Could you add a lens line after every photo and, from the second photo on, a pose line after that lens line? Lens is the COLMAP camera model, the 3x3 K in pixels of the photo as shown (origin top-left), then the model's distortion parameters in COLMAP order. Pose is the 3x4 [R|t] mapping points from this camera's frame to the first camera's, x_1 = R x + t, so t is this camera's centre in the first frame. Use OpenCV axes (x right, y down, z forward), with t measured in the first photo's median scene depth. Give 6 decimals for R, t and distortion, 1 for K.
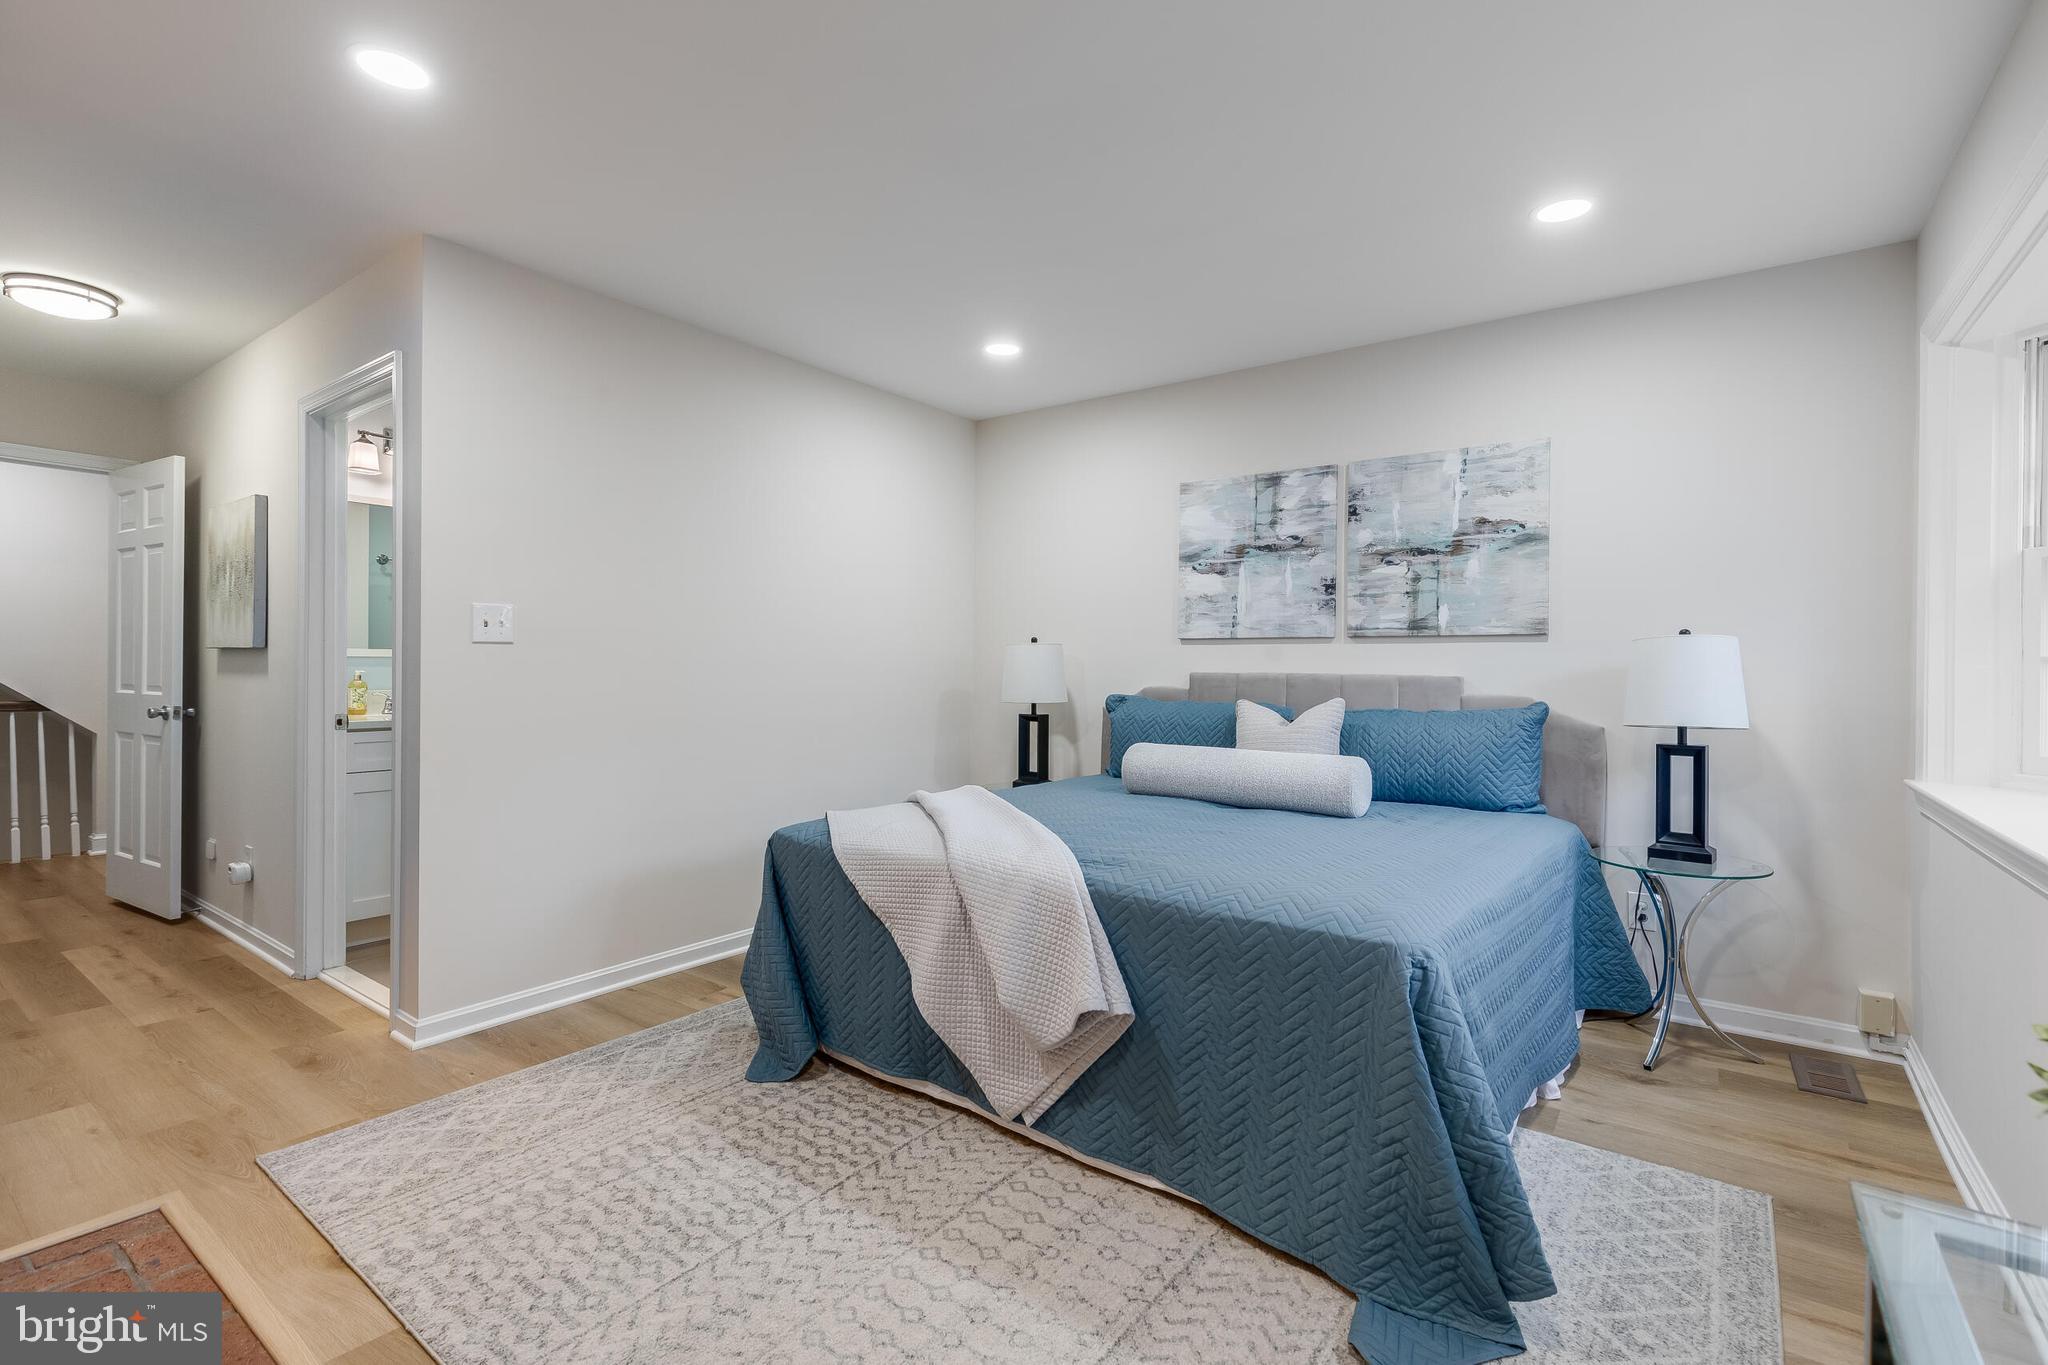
lens RADIAL K [[917.0, 0, 1020.1], [0, 917.0, 670.4], [0, 0, 1]] dist [0.011418, -0.002199]
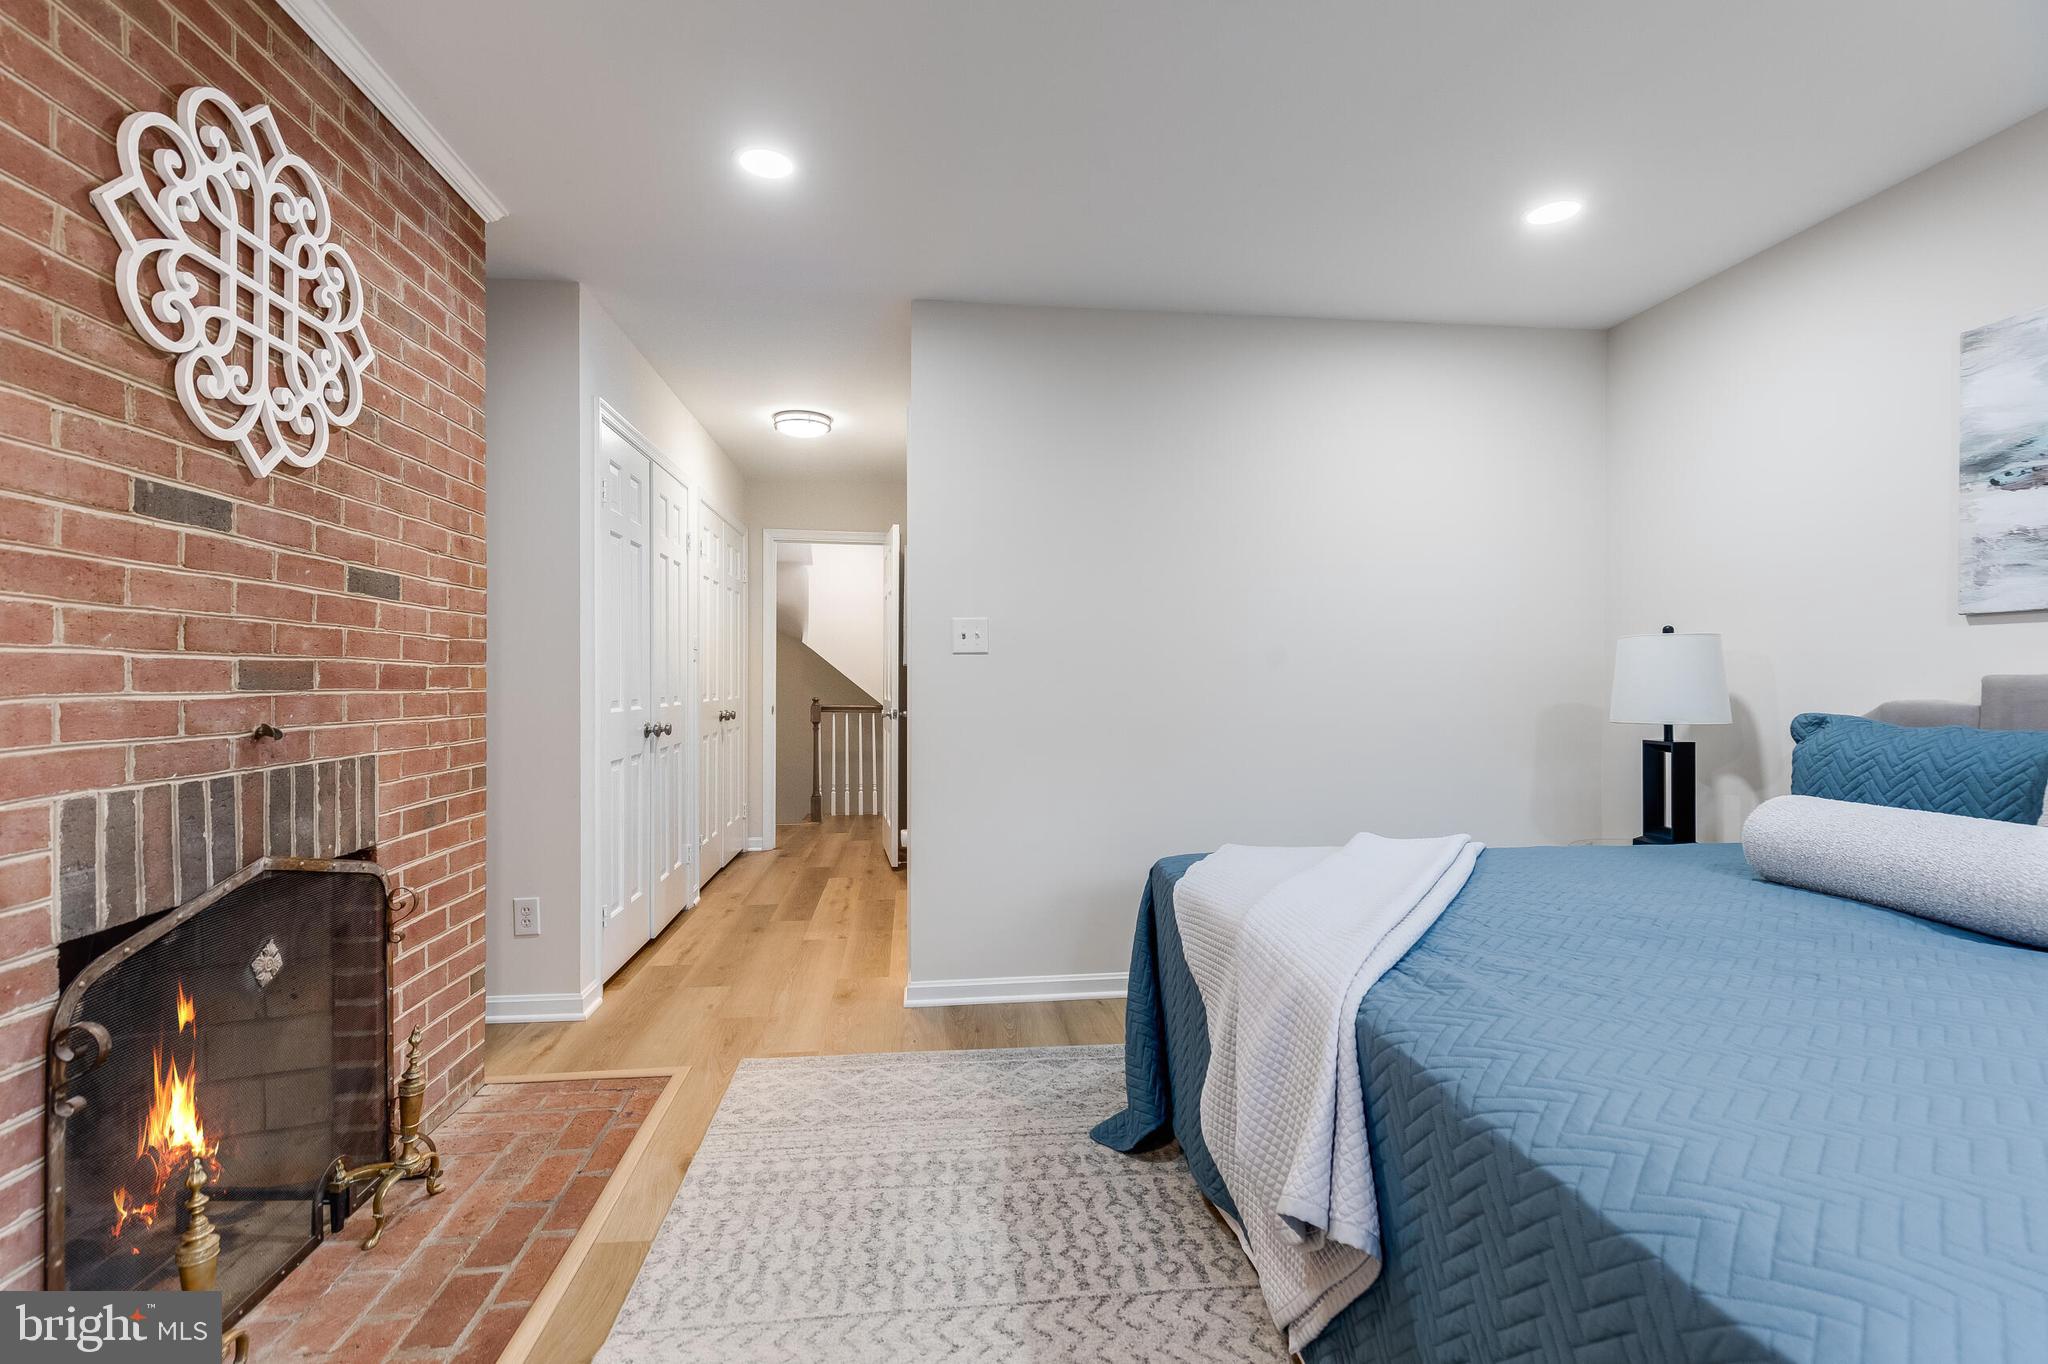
lens RADIAL K [[917.0, 0, 1032.1], [0, 917.0, 679.7], [0, 0, 1]] dist [0.011418, -0.002199]
pose [[0.688322, -0.009066, -0.725349, 0.227890], [0.003523, 0.999952, -0.009155, 0.009341], [0.725397, 0.003746, 0.688320, 0.250335]]
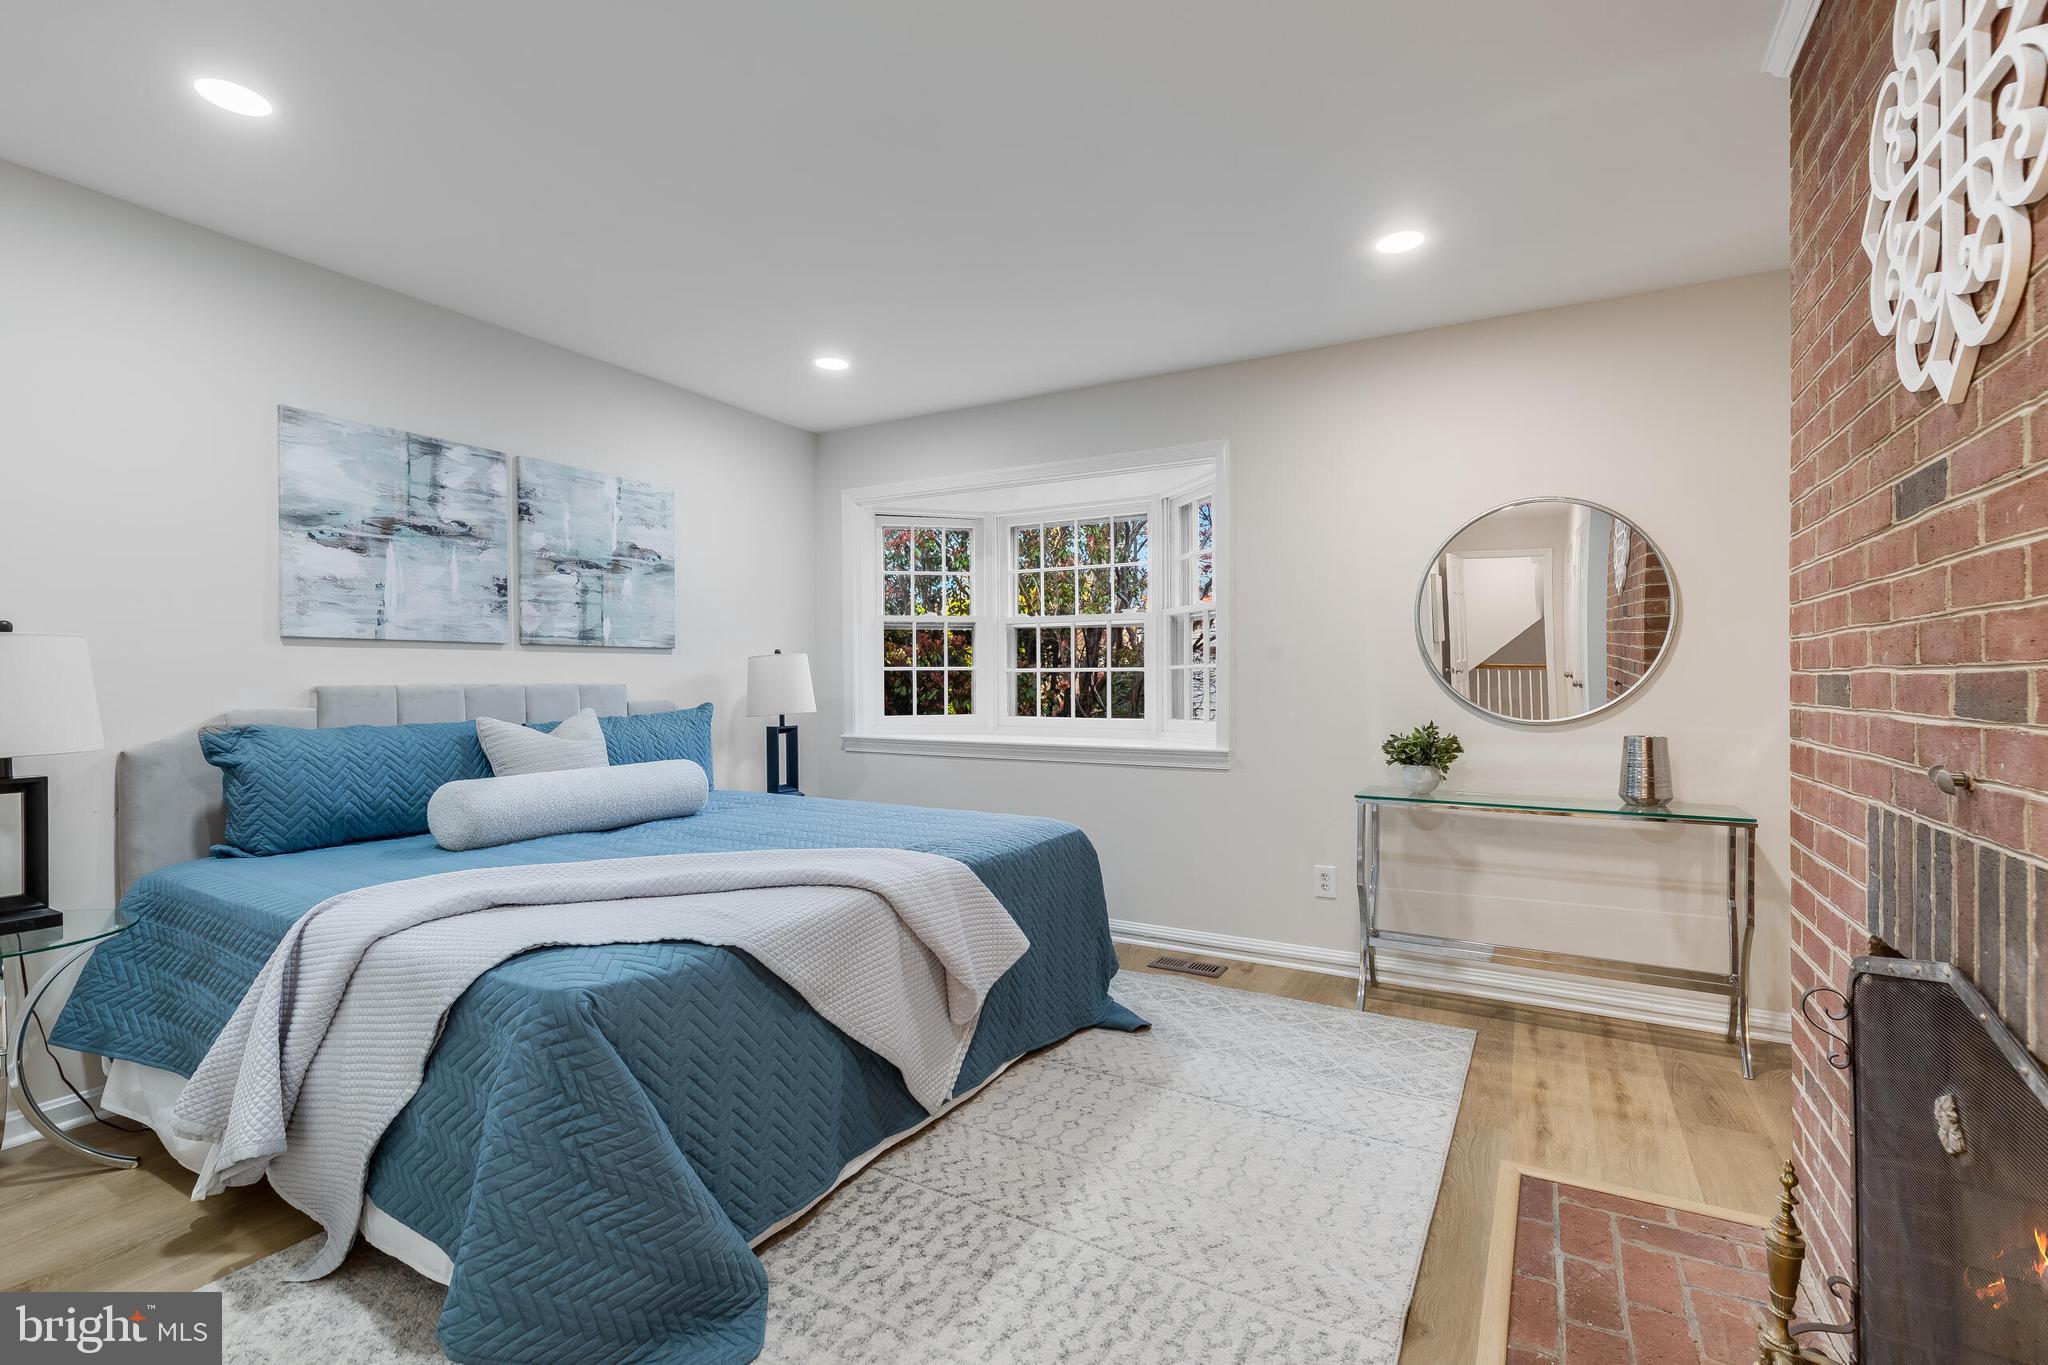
lens RADIAL K [[917.0, 0, 1015.8], [0, 917.0, 686.6], [0, 0, 1]] dist [0.011418, -0.002199]
pose [[-0.113088, -0.019420, 0.993395, -0.663934], [0.005822, 0.999779, 0.020207, -0.009875], [-0.993568, 0.008069, -0.112949, 0.646116]]
